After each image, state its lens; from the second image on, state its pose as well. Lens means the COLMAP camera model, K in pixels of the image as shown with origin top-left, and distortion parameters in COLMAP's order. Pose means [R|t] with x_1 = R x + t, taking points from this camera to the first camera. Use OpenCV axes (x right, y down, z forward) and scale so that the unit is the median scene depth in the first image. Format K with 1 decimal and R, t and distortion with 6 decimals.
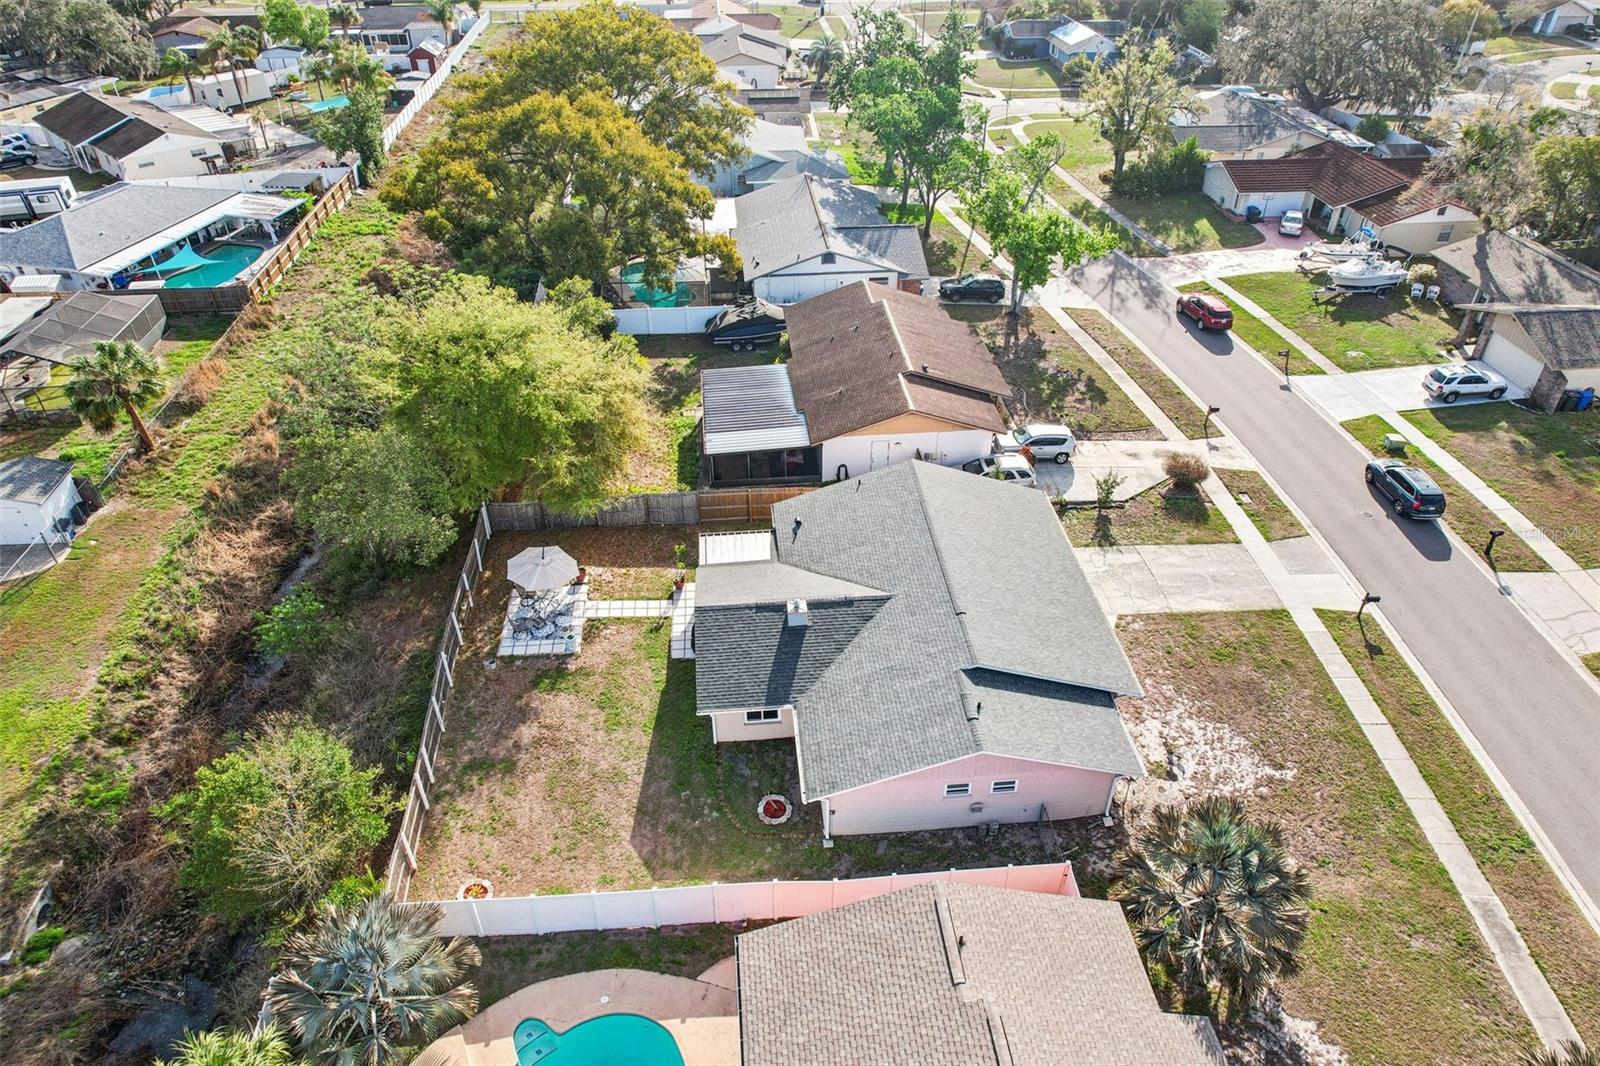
lens RADIAL K [[1038.1, 0, 799.0], [0, 1038.1, 530.2], [0, 0, 1]] dist [-0.075966, 0.063751]
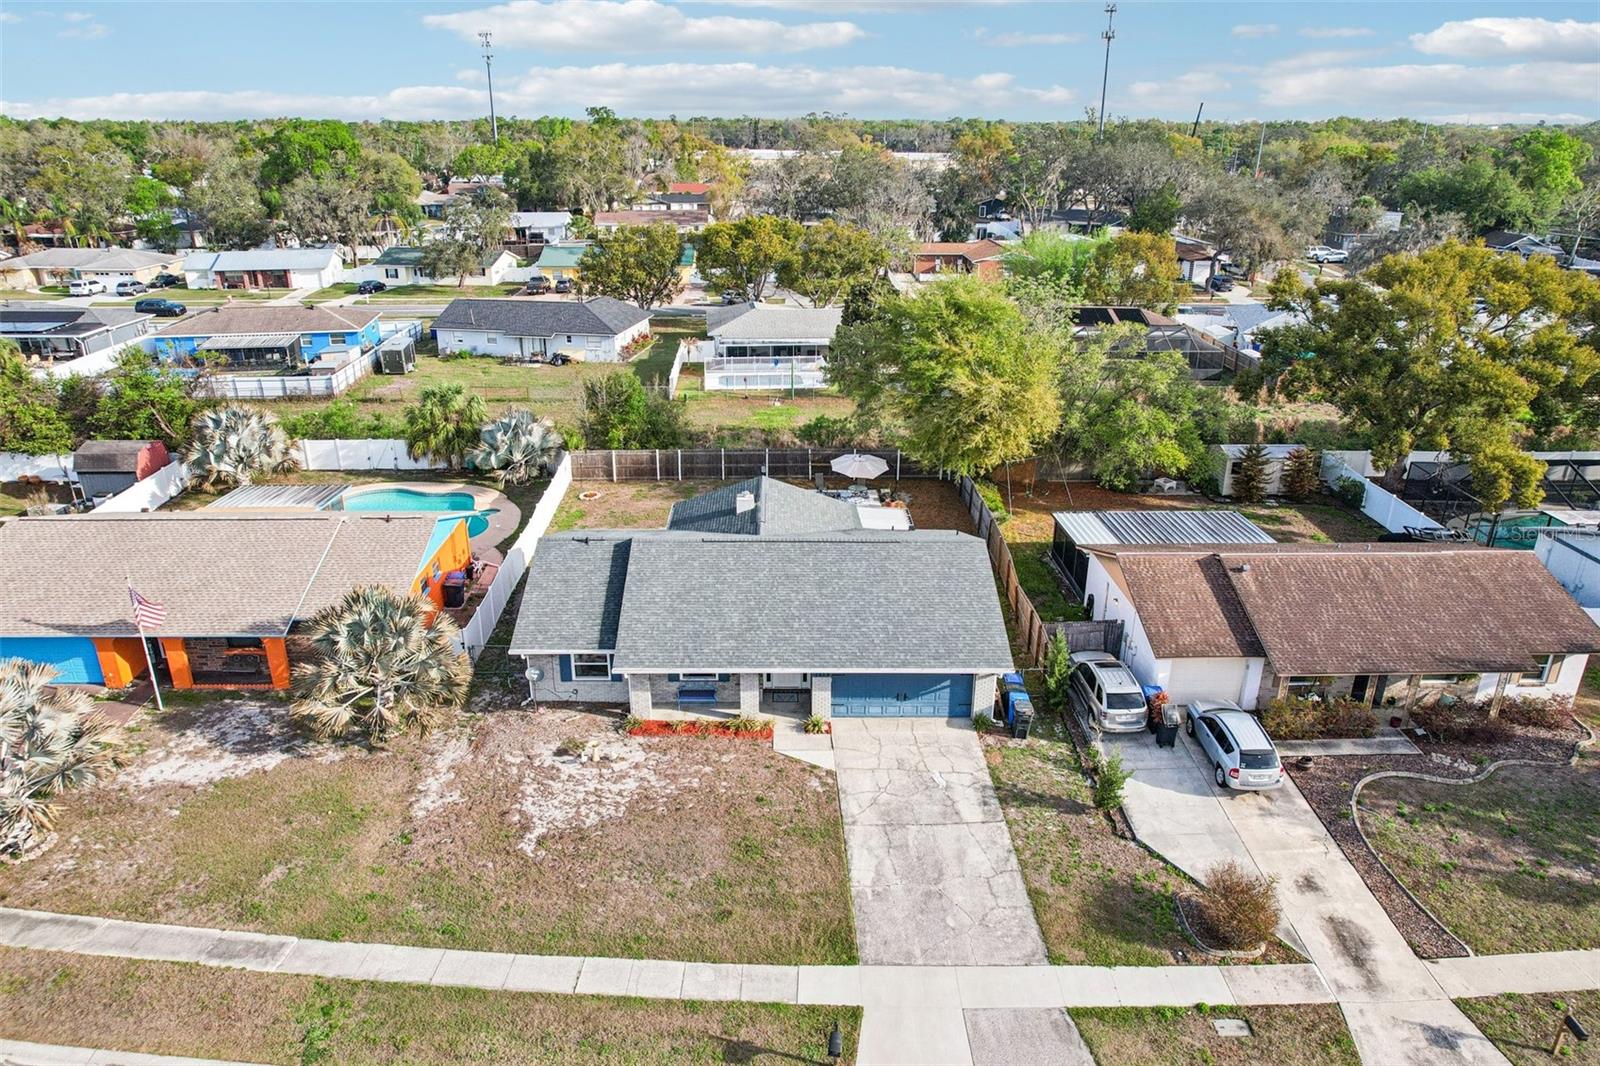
lens RADIAL K [[1034.0, 0, 789.9], [0, 1034.0, 550.9], [0, 0, 1]] dist [-0.076936, 0.067389]
pose [[-0.070924, 0.388053, -0.918904, 0.873742], [-0.588715, 0.727379, 0.352611, -0.258468], [0.805223, 0.565981, 0.176864, 0.706080]]
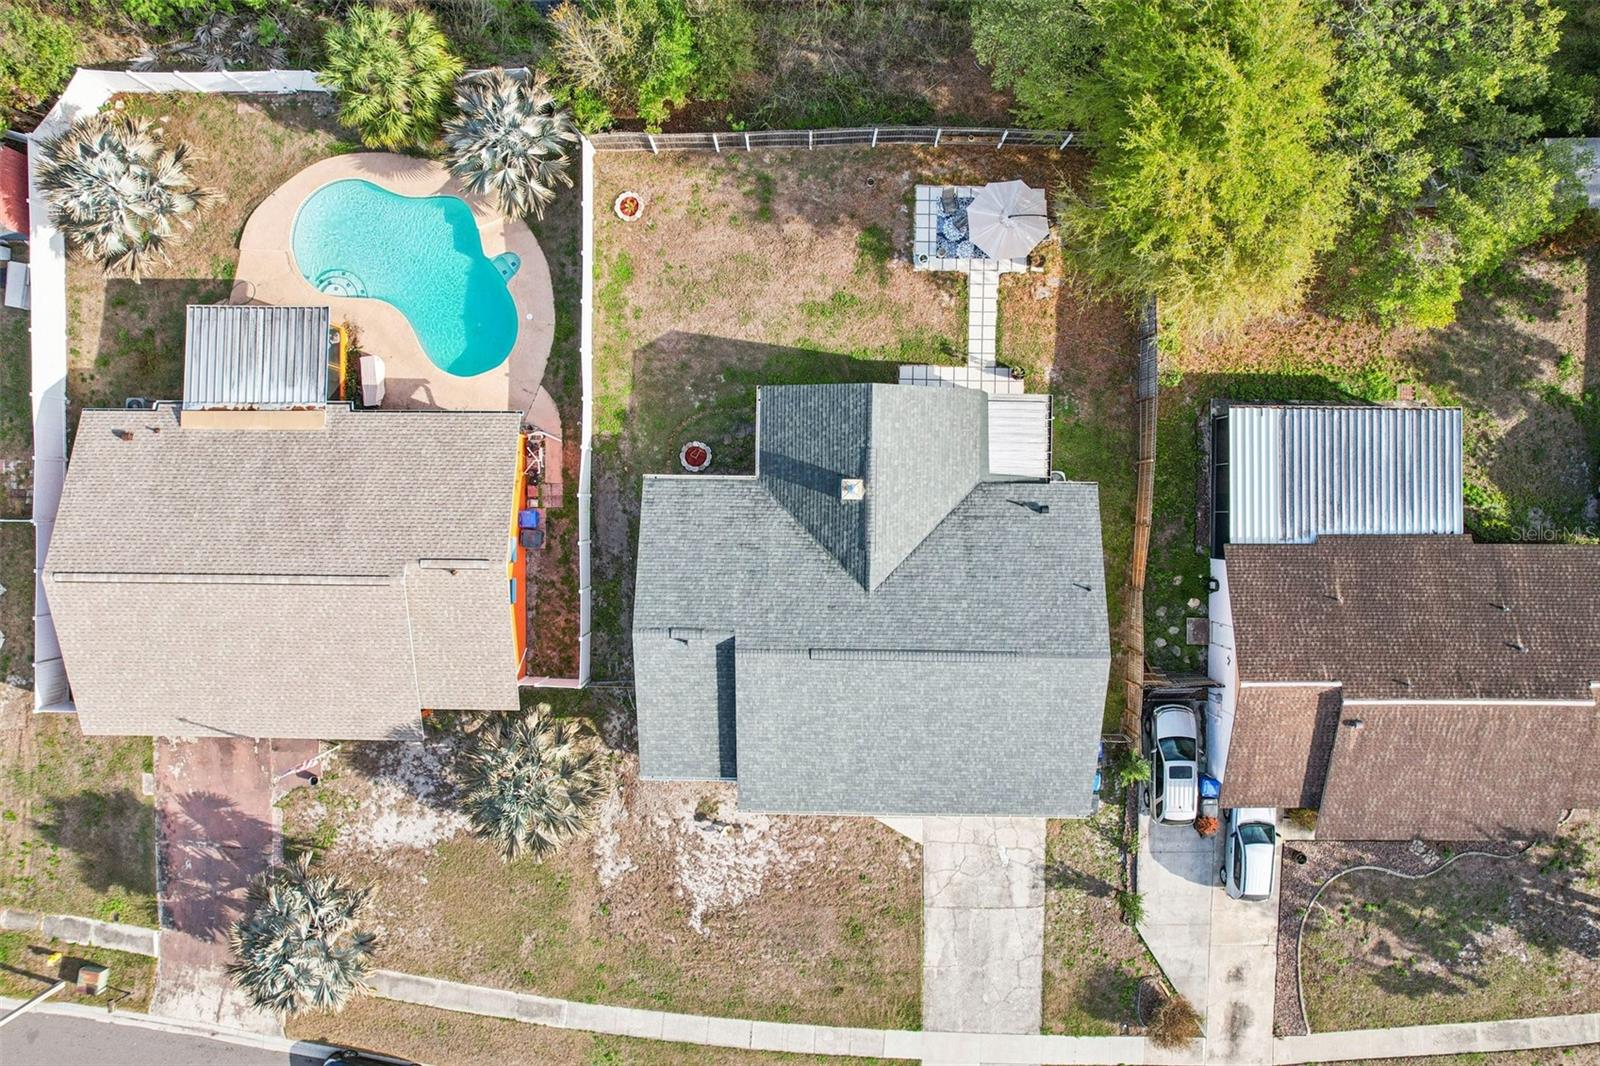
lens RADIAL K [[1038.1, 0, 799.0], [0, 1038.1, 530.2], [0, 0, 1]] dist [-0.075966, 0.063751]
pose [[-0.097393, 0.994976, 0.023187, 0.015010], [-0.573524, -0.075149, 0.815735, -0.554006], [0.813379, 0.066148, 0.577961, 0.331308]]
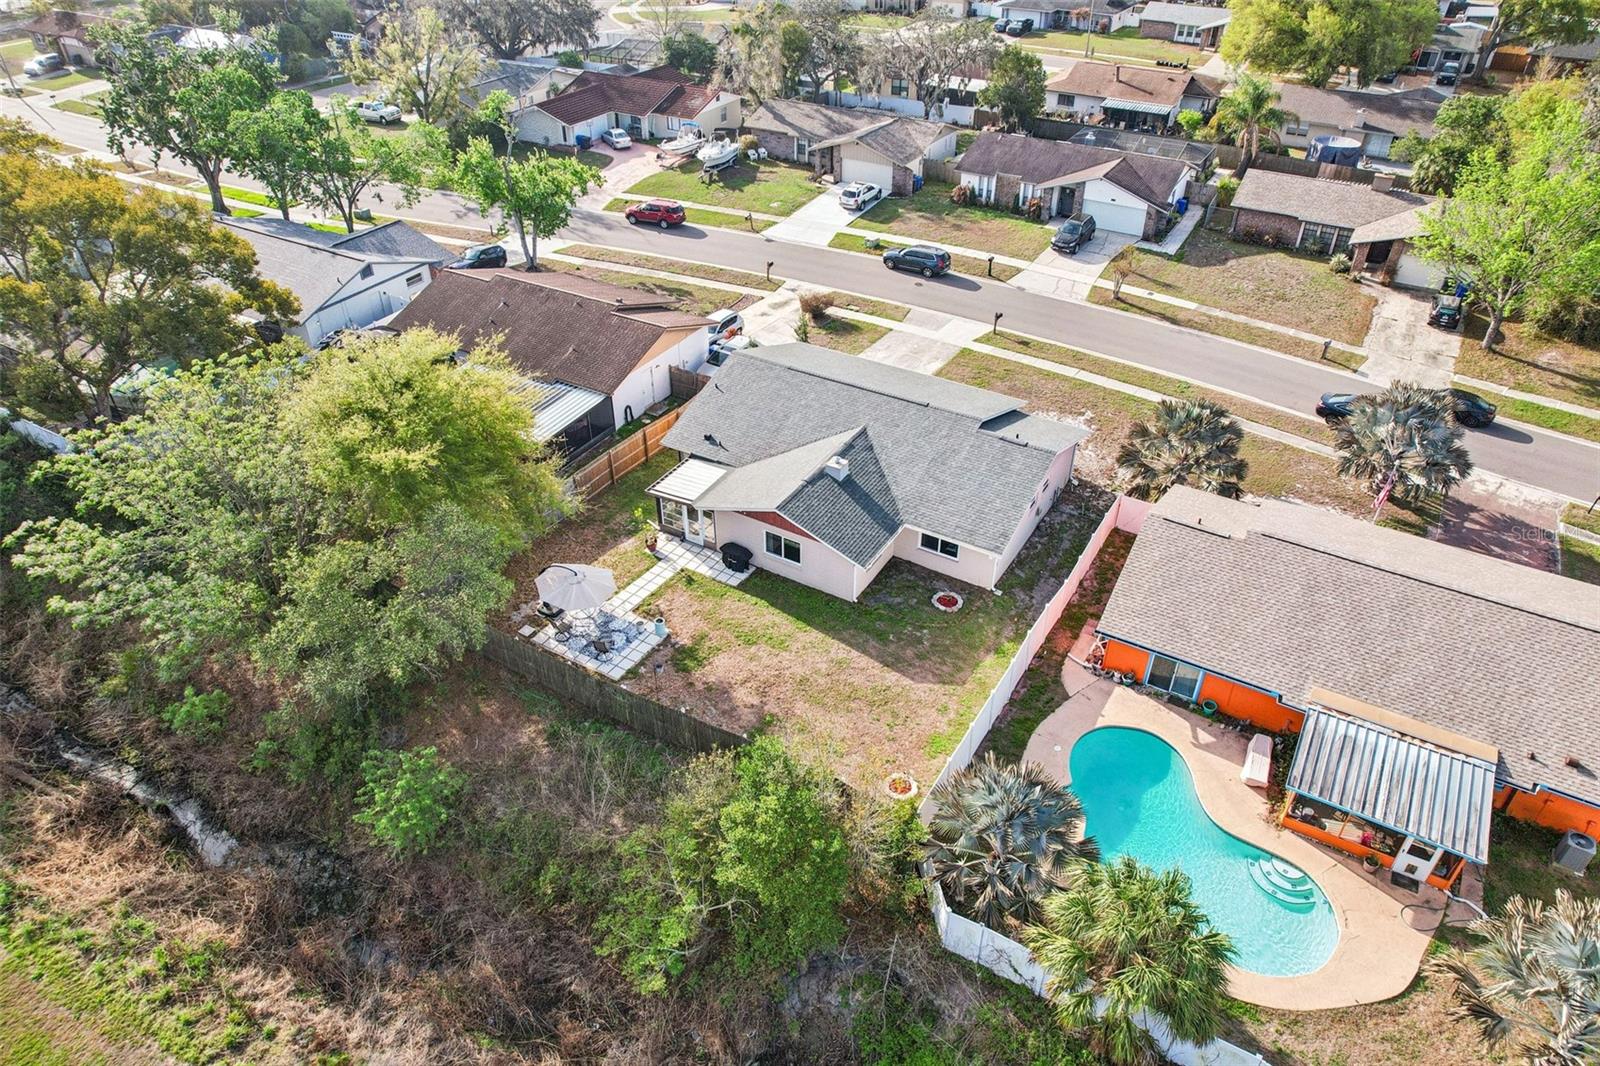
lens RADIAL K [[1038.1, 0, 799.0], [0, 1038.1, 530.2], [0, 0, 1]] dist [-0.075966, 0.063751]
pose [[0.586249, -0.472841, 0.657824, -0.653491], [0.474749, 0.858479, 0.193977, -0.083020], [-0.656449, 0.198582, 0.727764, 0.176702]]
